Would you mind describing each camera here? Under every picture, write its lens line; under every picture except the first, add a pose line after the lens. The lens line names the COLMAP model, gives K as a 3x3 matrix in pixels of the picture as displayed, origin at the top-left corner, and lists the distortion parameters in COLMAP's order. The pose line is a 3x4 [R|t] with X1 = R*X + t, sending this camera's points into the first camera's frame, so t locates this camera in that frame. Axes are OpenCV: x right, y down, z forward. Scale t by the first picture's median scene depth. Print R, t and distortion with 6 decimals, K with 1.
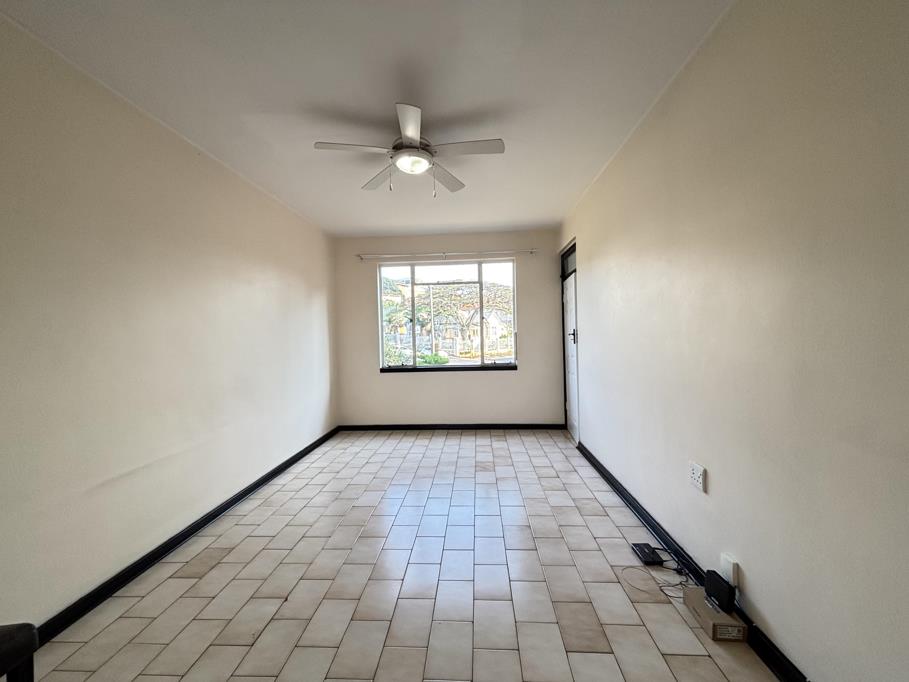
lens RADIAL K [[368.0, 0, 453.9], [0, 368.0, 341.1], [0, 0, 1]] dist [-0.004353, 0.000185]
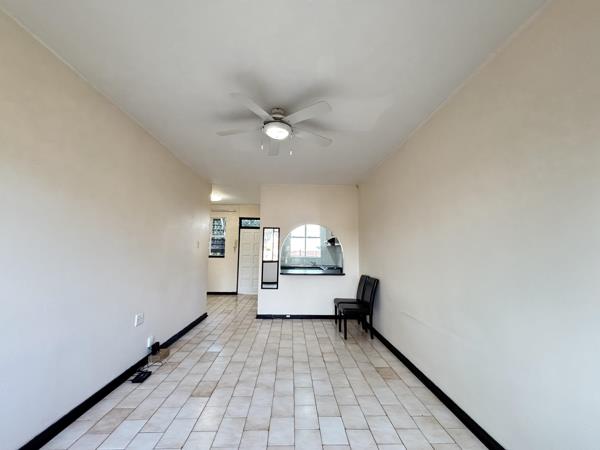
lens RADIAL K [[242.9, 0, 300.3], [0, 242.9, 224.5], [0, 0, 1]] dist [-0.004353, 0.000185]
pose [[-0.995576, 0.002379, -0.093932, -0.120268], [0.010861, 0.995892, -0.089896, -0.043337], [0.093332, -0.090518, -0.991512, 2.144617]]
